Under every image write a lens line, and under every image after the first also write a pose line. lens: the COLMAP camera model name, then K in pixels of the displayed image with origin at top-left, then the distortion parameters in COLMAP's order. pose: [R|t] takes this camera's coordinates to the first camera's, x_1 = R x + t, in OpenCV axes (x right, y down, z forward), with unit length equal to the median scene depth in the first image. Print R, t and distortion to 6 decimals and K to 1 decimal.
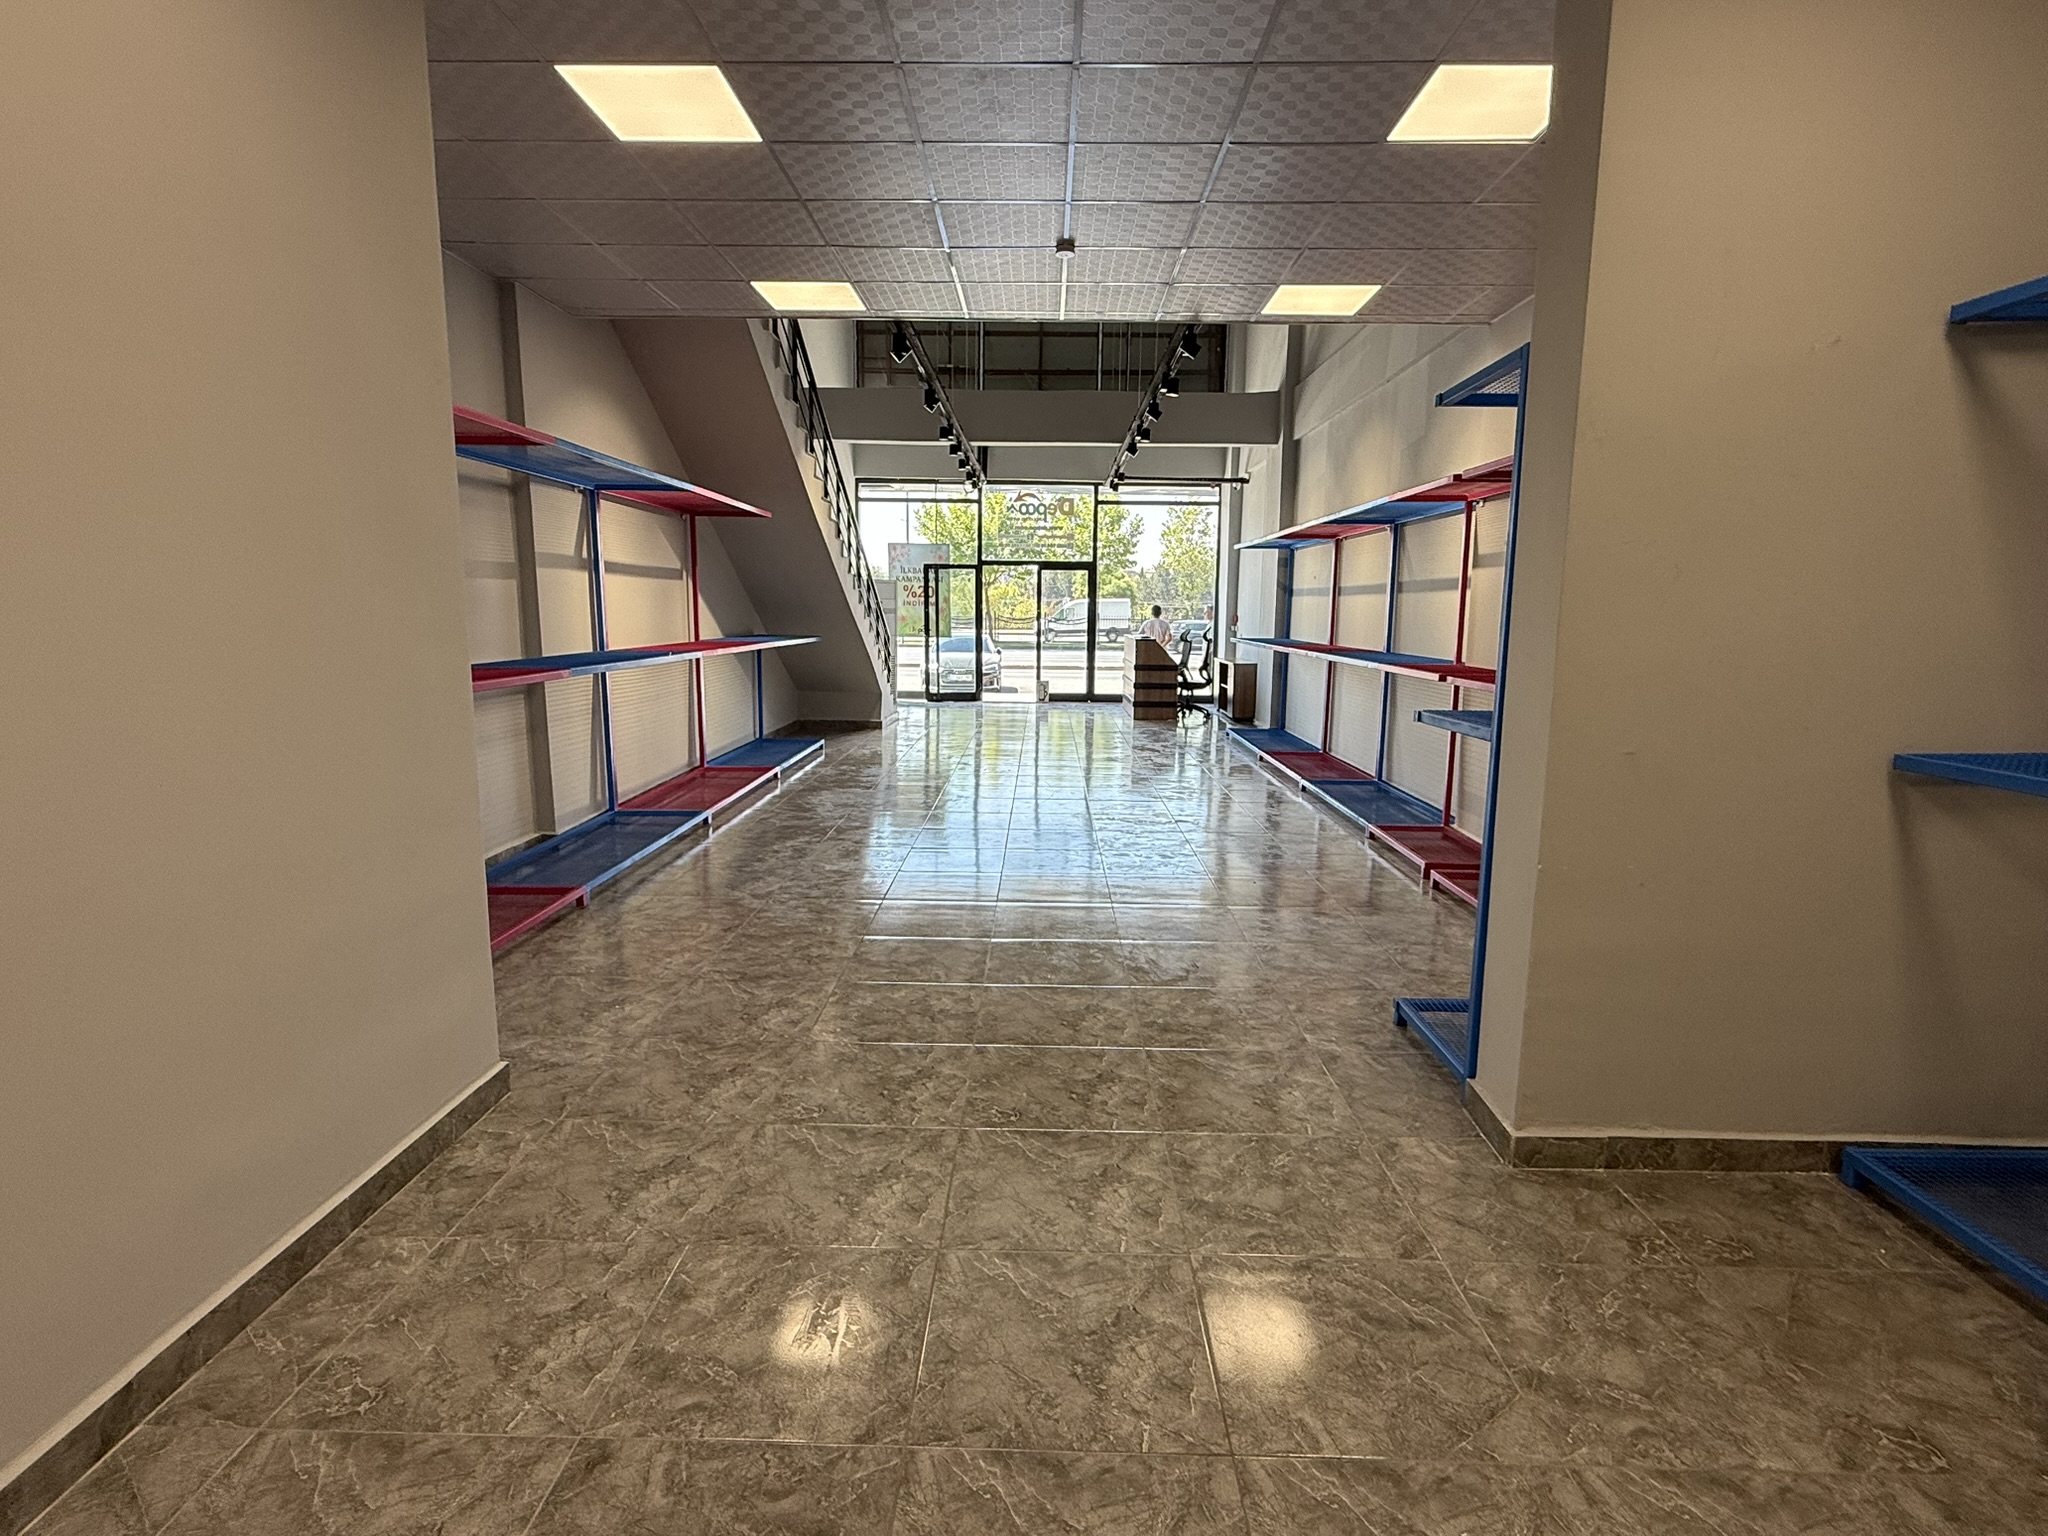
lens RADIAL K [[1043.6, 0, 1028.8], [0, 1043.6, 771.8], [0, 0, 1]] dist [0.002533, -0.001489]
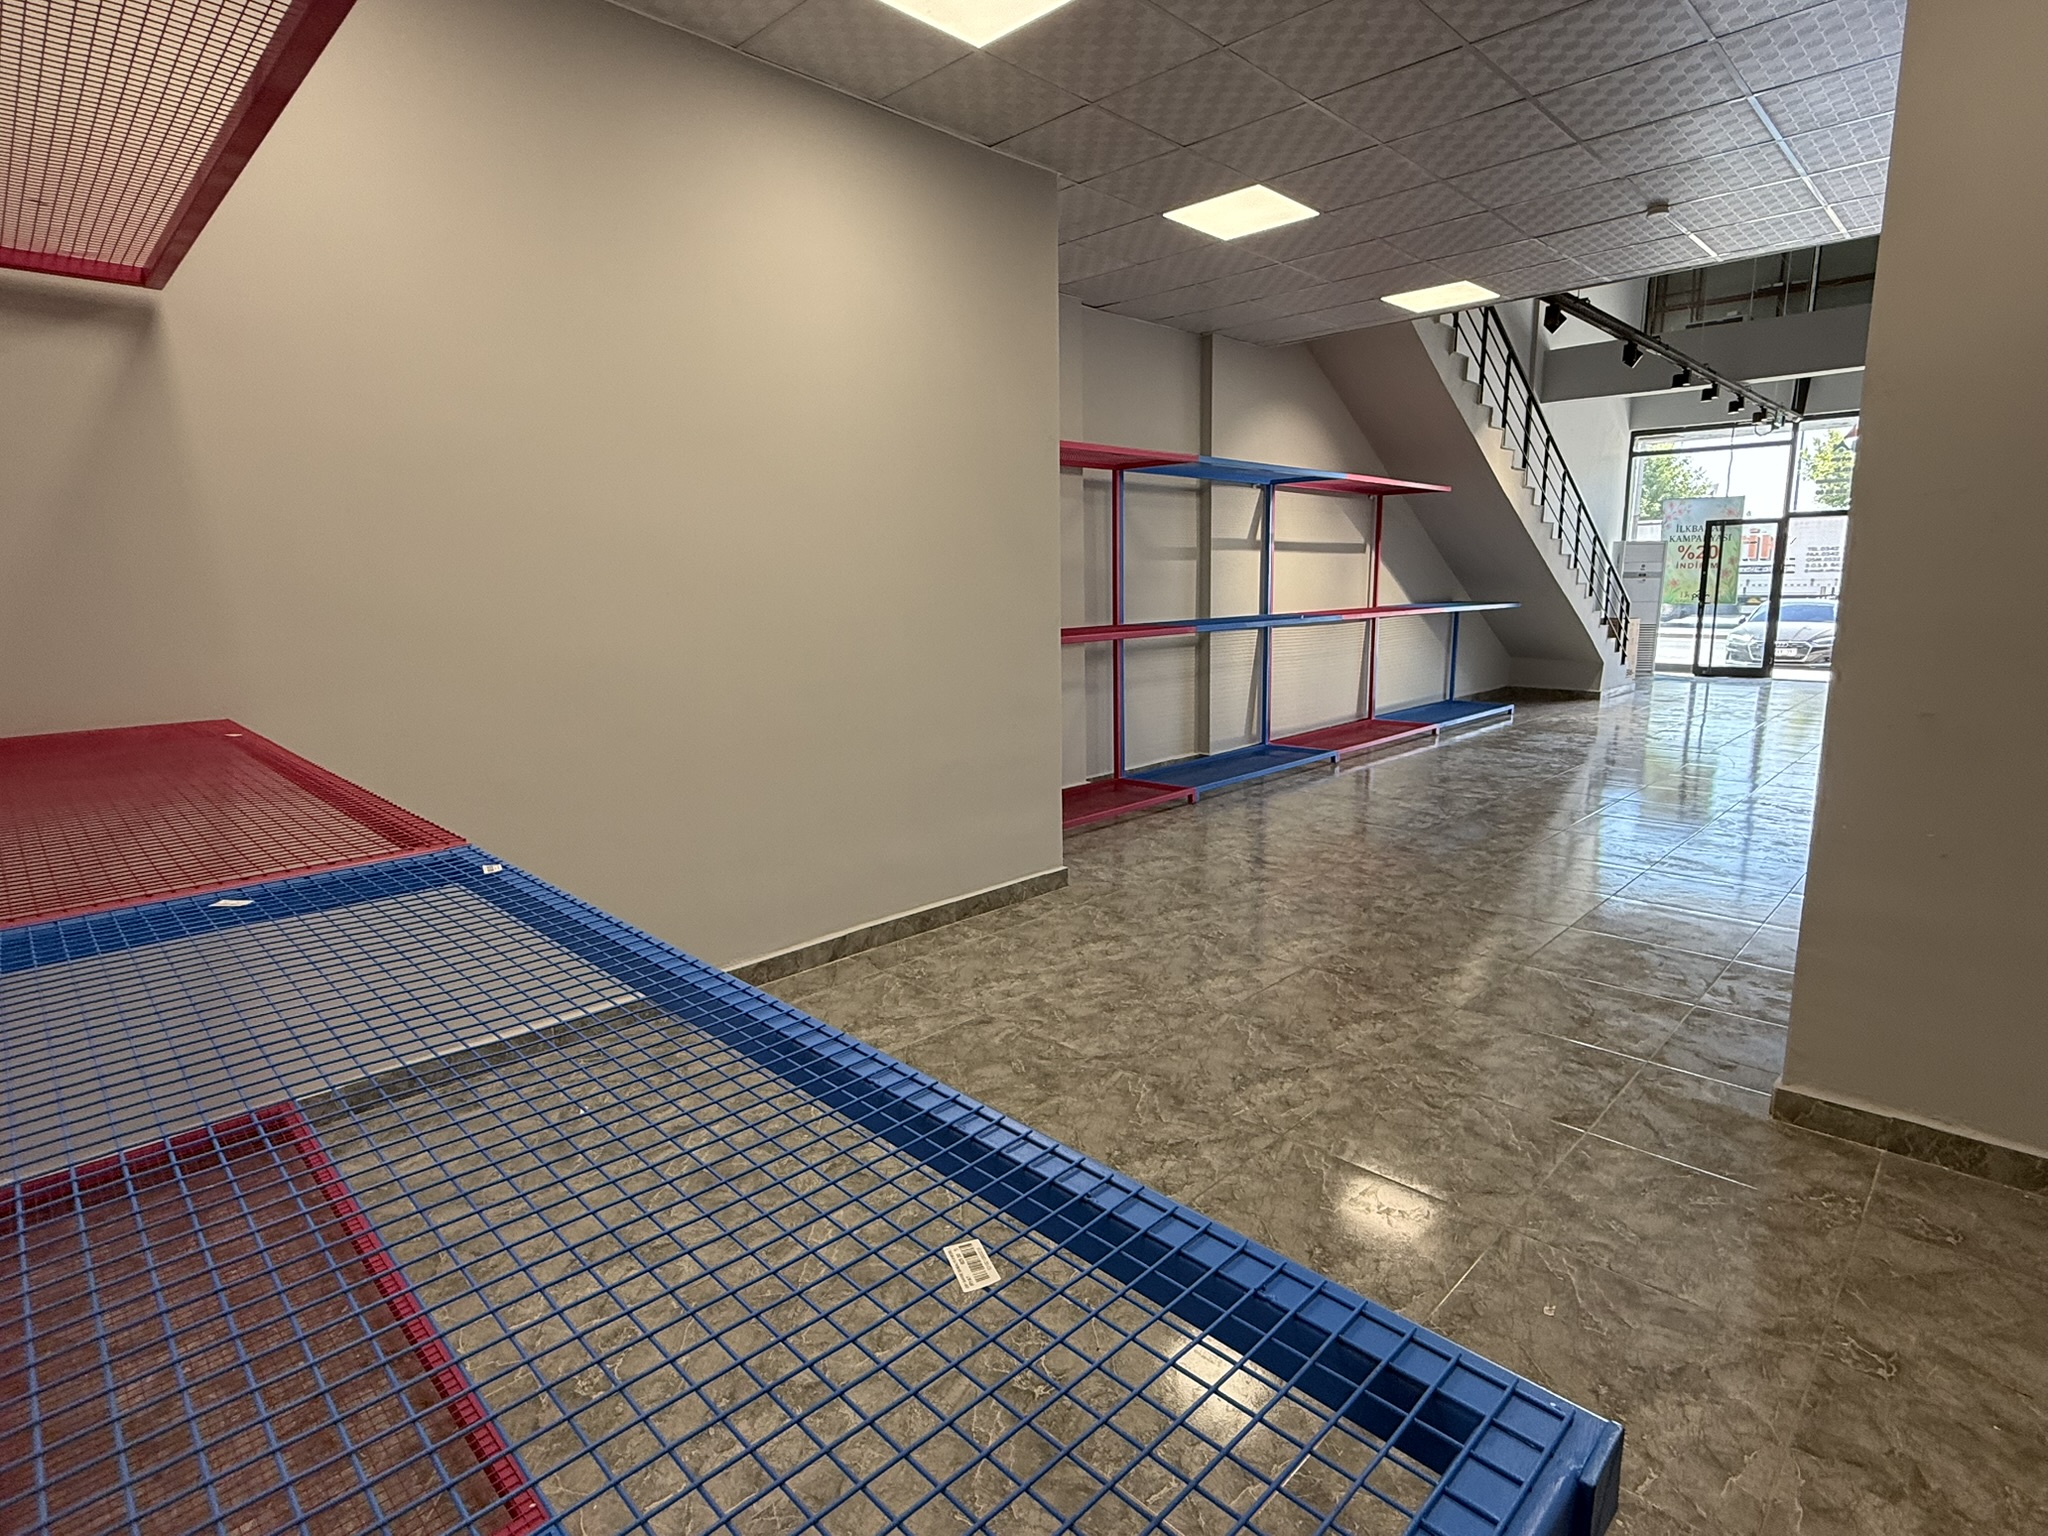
lens RADIAL K [[1043.6, 0, 1017.5], [0, 1043.6, 766.5], [0, 0, 1]] dist [0.002533, -0.001489]
pose [[0.722536, 0.101901, -0.683782, 0.167165], [-0.085586, 0.994653, 0.057792, 0.012022], [0.686015, 0.016765, 0.727394, -0.070337]]
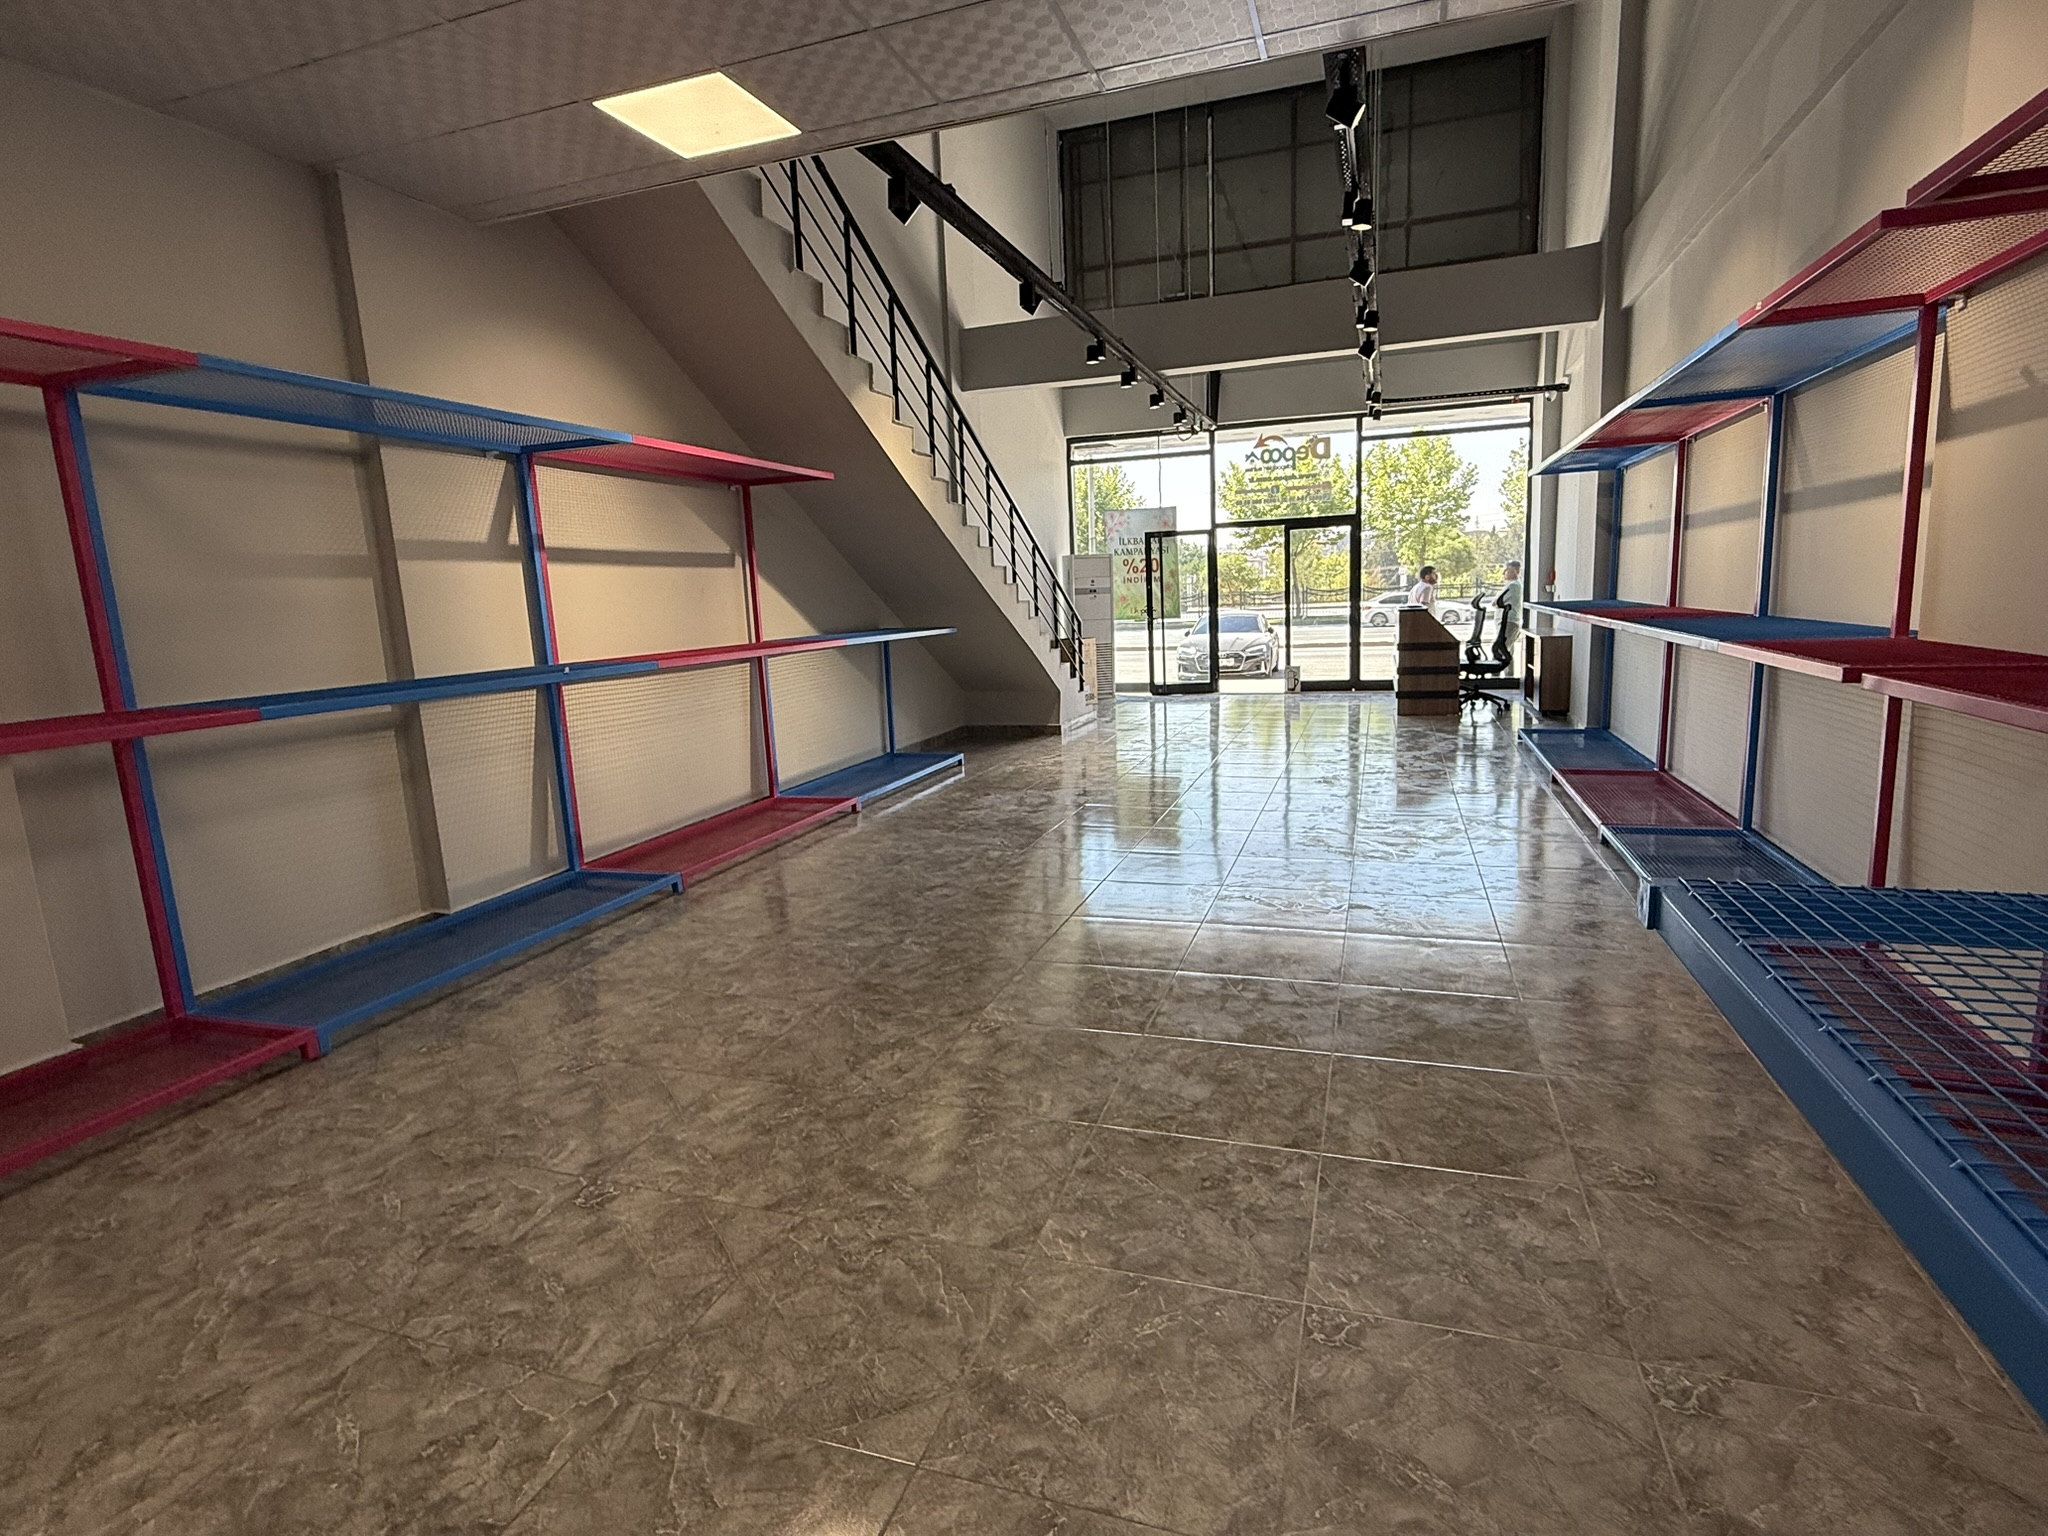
lens RADIAL K [[1043.6, 0, 1022.2], [0, 1043.6, 769.0], [0, 0, 1]] dist [0.002533, -0.001489]
pose [[0.949604, -0.001464, -0.313449, 0.111424], [0.006432, 0.999870, 0.014815, -0.032989], [0.313386, -0.016084, 0.949490, 0.259181]]
